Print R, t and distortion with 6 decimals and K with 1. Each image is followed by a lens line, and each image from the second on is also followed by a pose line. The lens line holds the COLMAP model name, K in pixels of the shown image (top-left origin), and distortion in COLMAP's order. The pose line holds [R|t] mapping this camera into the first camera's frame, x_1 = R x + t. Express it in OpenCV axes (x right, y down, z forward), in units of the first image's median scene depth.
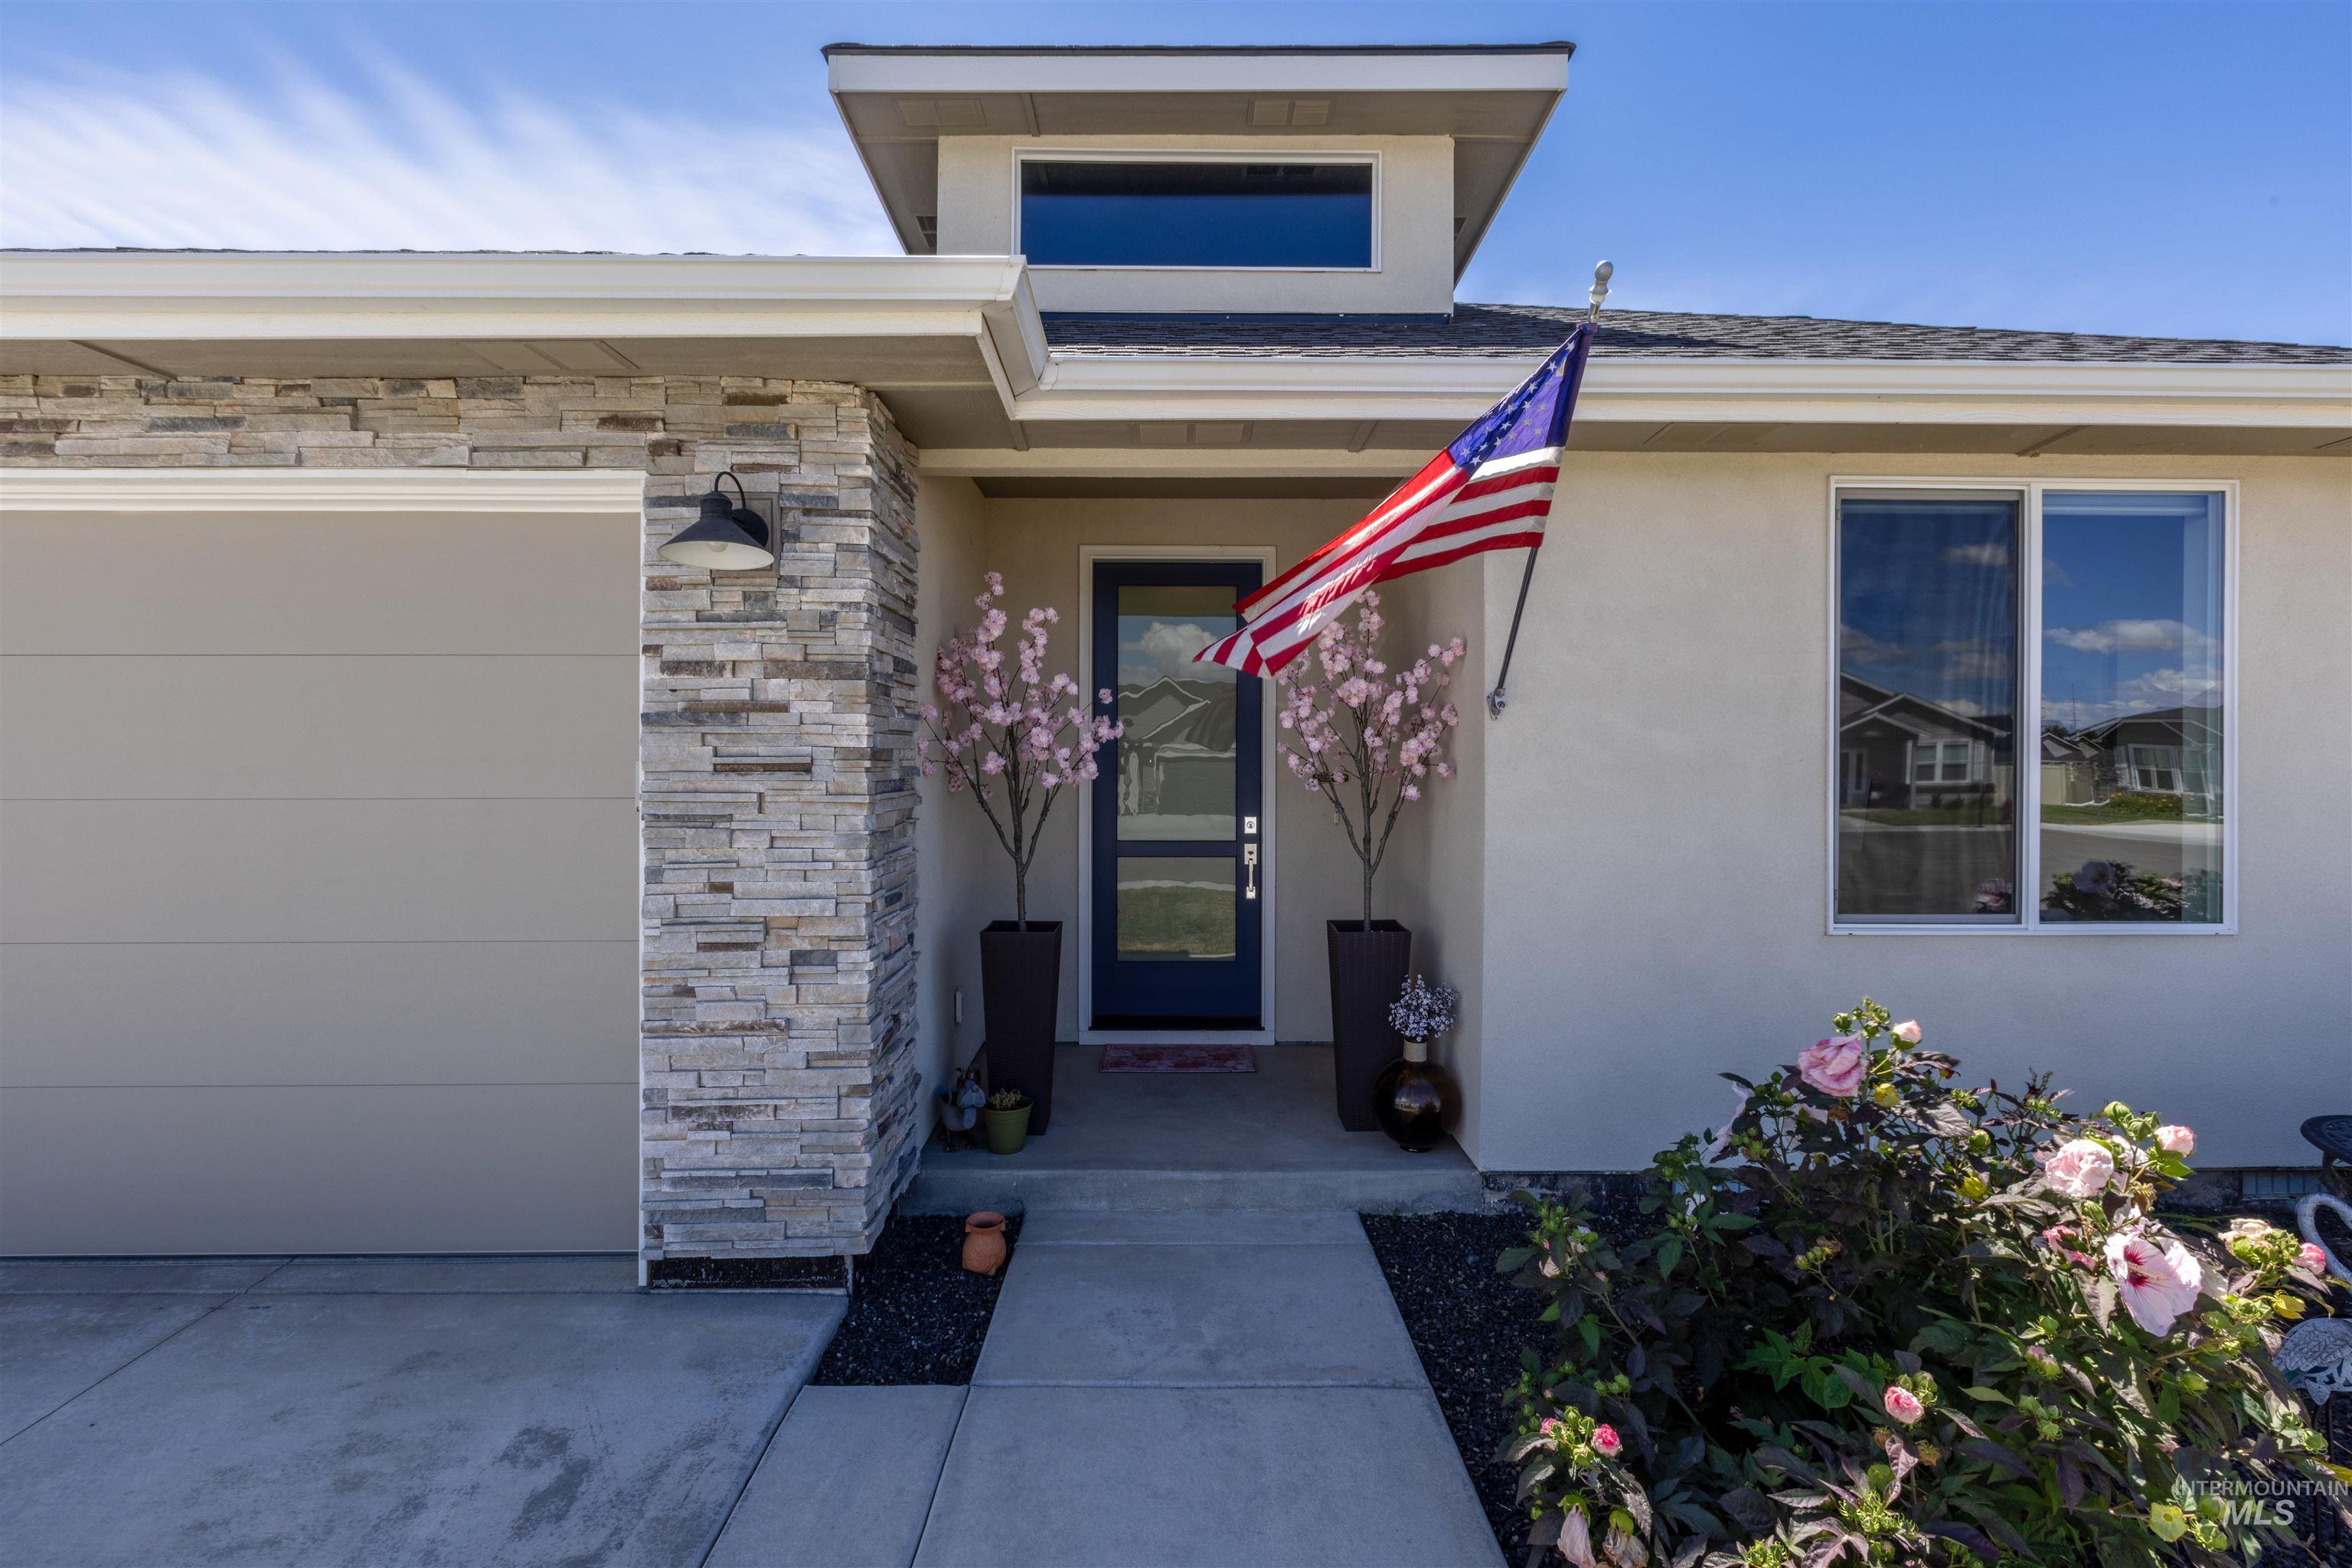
lens RADIAL K [[1749.8, 0, 1176.0], [0, 1749.8, 784.0], [0, 0, 1]] dist [-0.004813, -0.000589]
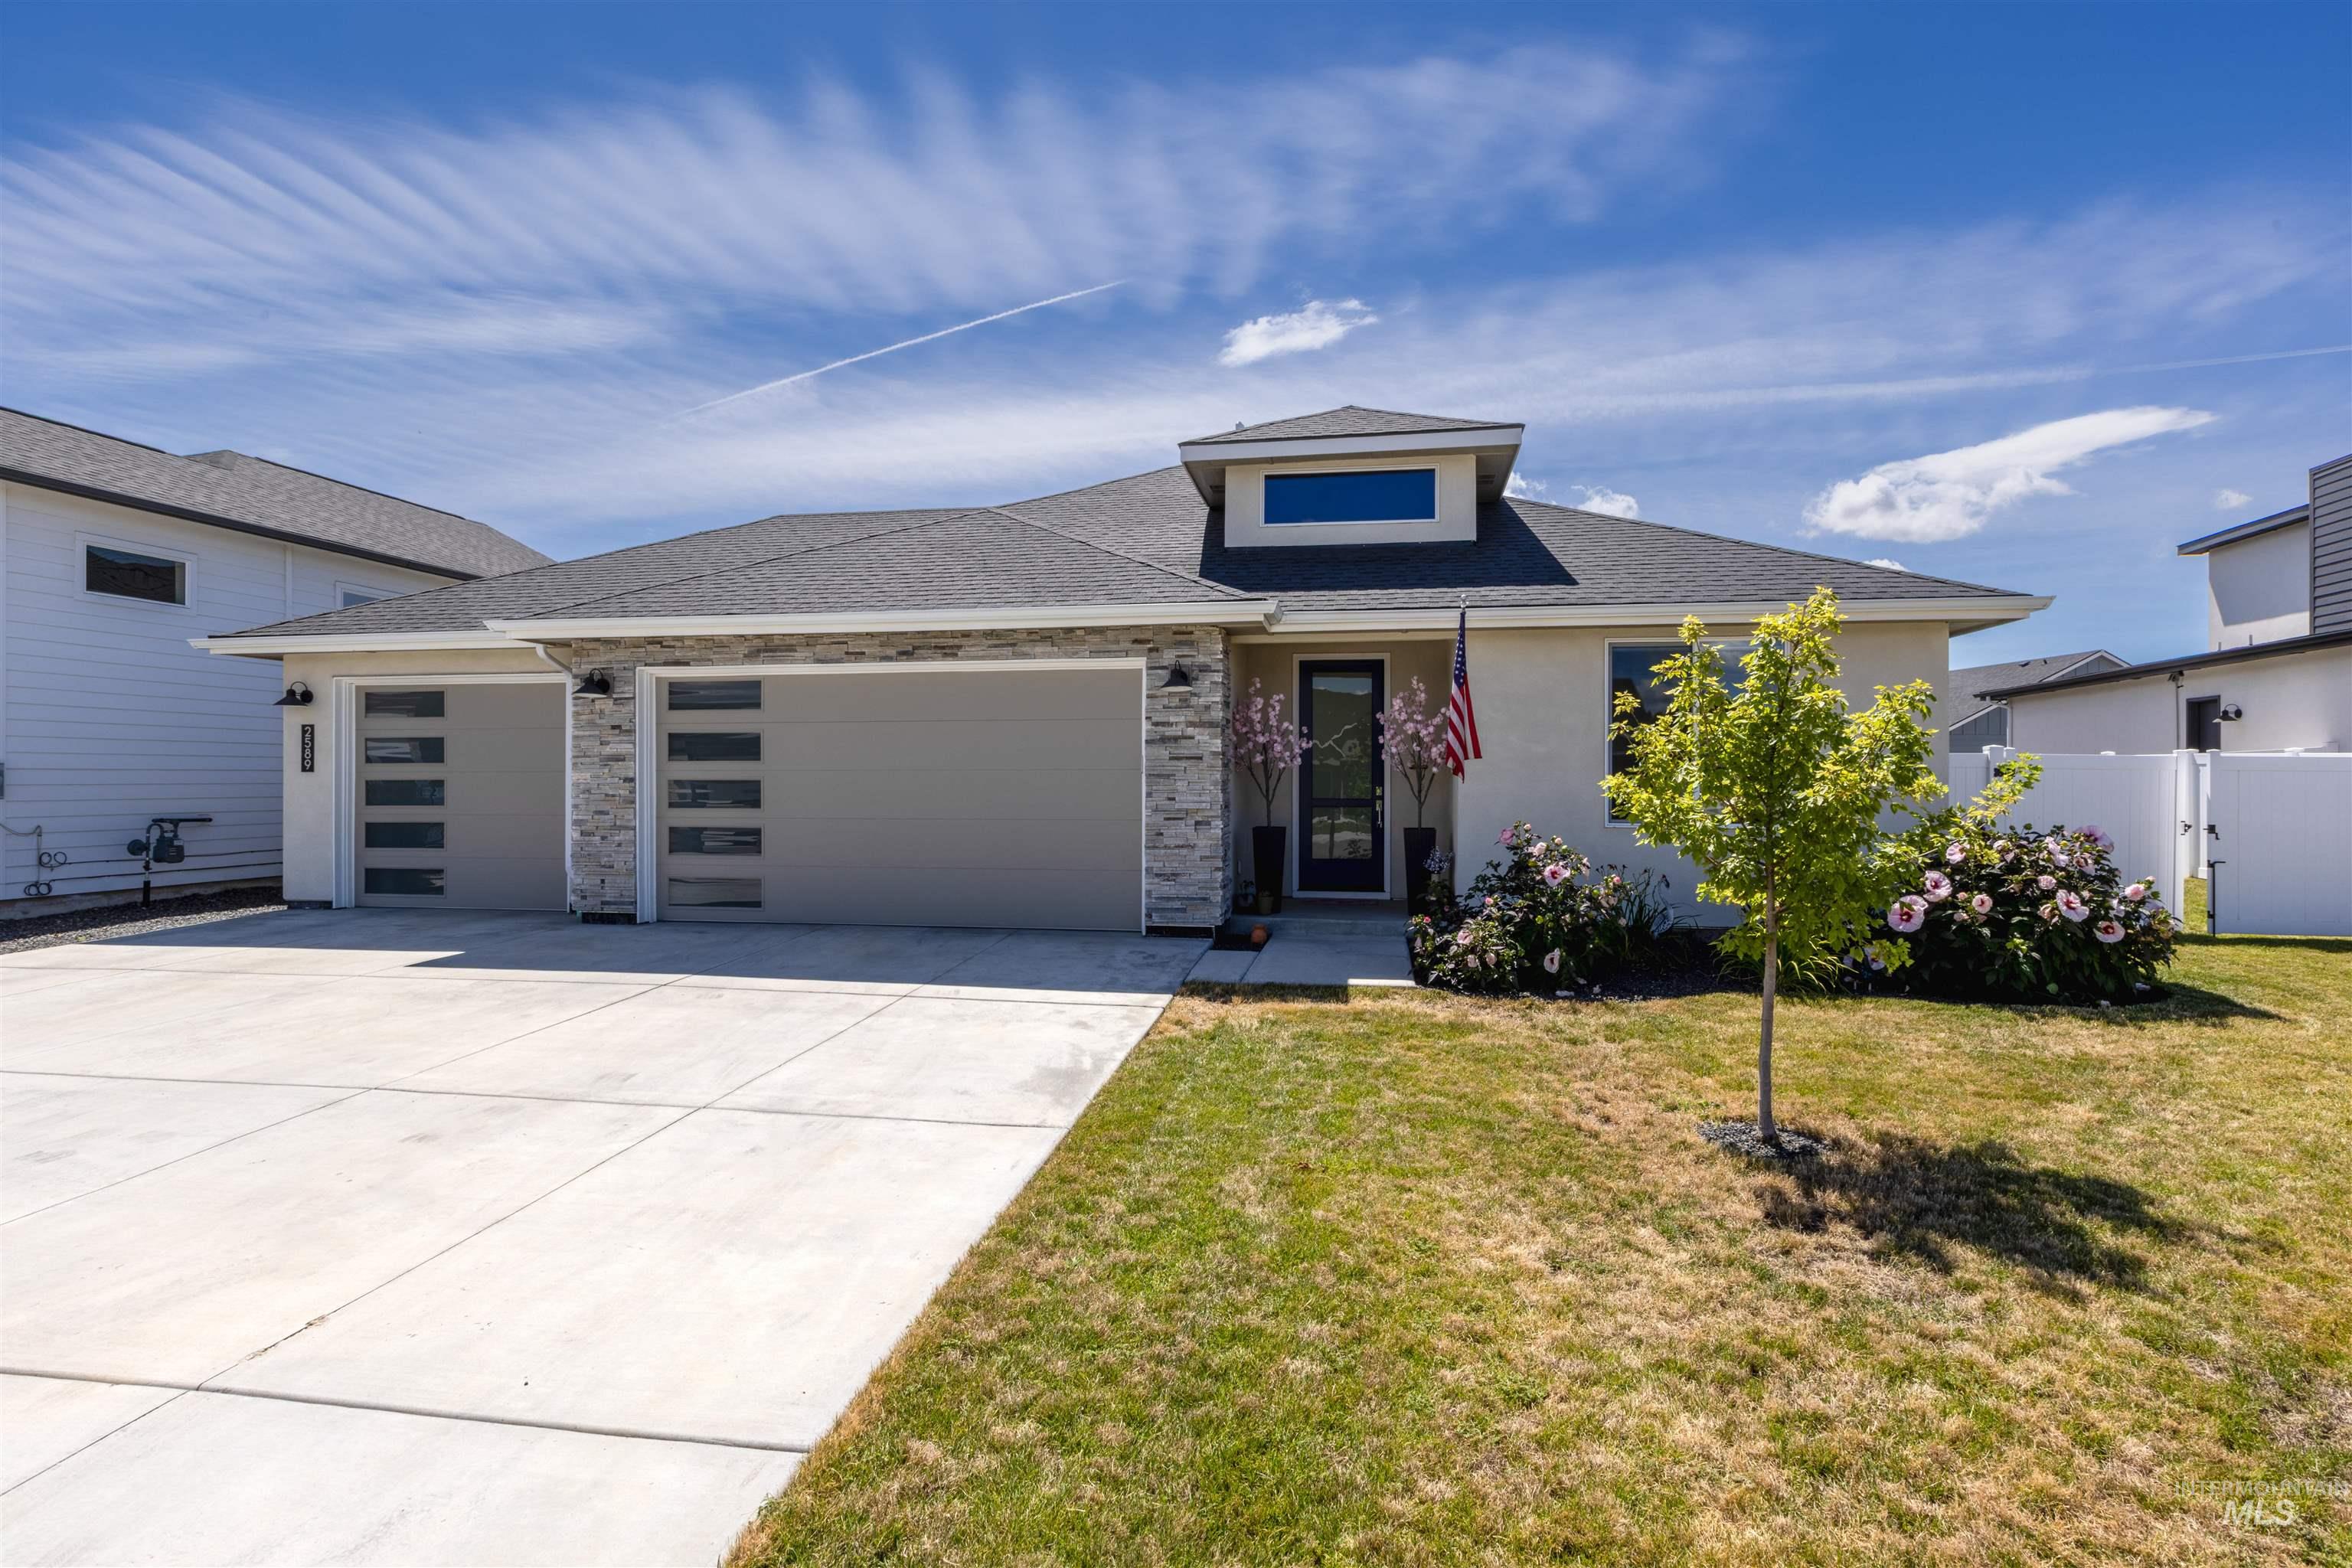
lens RADIAL K [[1163.2, 0, 1176.0], [0, 1163.2, 784.0], [0, 0, 1]] dist [-0.000285, -0.000014]
pose [[0.988102, 0.000198, -0.153802, 0.047479], [0.000390, 0.999993, 0.003793, 0.026423], [0.153802, -0.003808, 0.988094, -0.924656]]
